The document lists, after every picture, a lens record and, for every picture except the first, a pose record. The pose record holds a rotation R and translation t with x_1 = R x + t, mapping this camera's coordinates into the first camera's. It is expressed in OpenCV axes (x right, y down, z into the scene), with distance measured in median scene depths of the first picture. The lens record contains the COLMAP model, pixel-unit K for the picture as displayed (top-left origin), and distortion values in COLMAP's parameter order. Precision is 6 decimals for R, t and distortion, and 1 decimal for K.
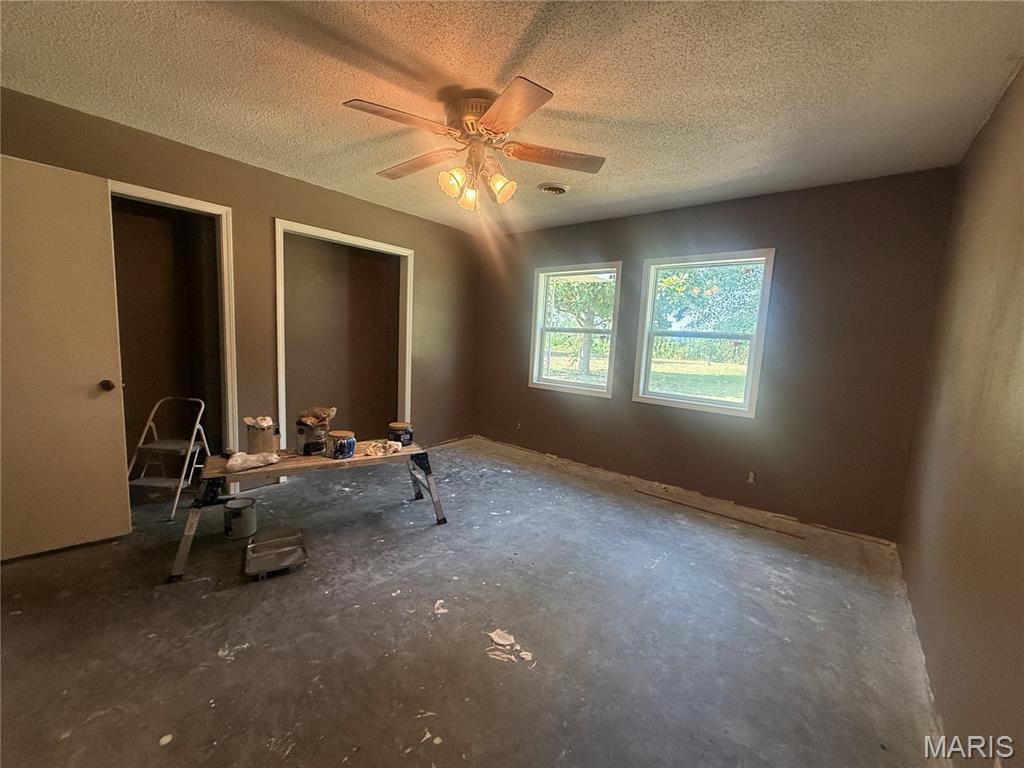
lens RADIAL K [[412.0, 0, 508.7], [0, 412.0, 383.4], [0, 0, 1]] dist [0.000311, -0.000306]
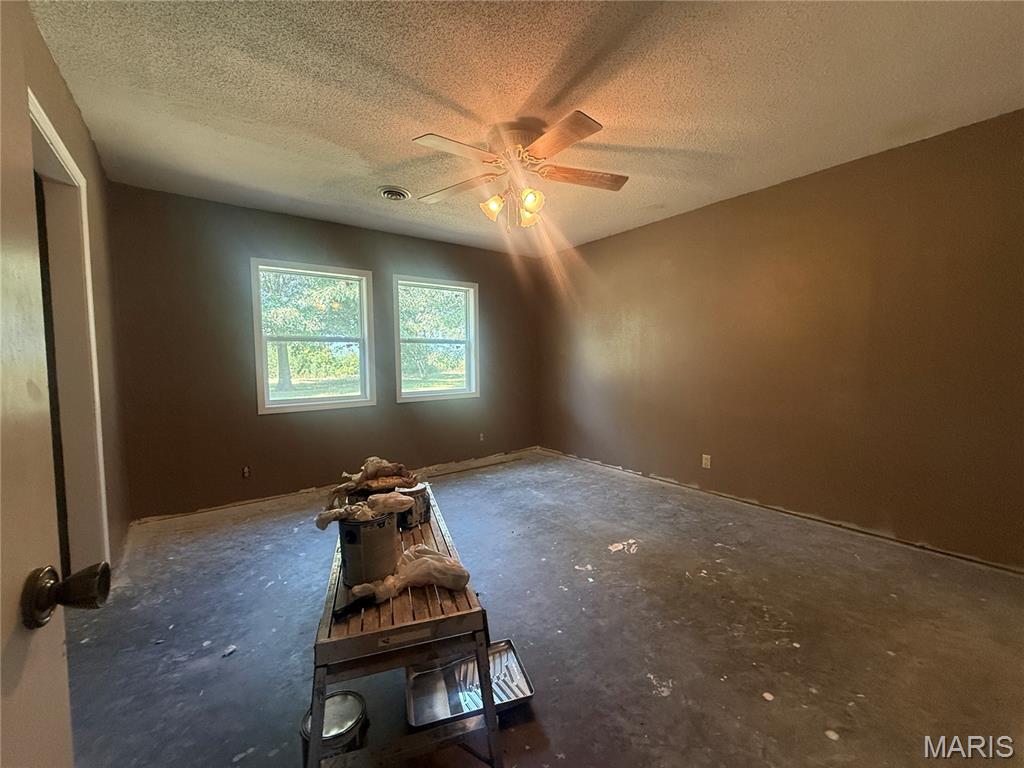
lens RADIAL K [[412.0, 0, 508.9], [0, 412.0, 384.1], [0, 0, 1]] dist [0.000311, -0.000306]
pose [[0.230049, -0.107759, 0.967195, -0.826634], [0.136063, 0.987650, 0.077675, -0.062289], [-0.963620, 0.113731, 0.241870, 0.547455]]
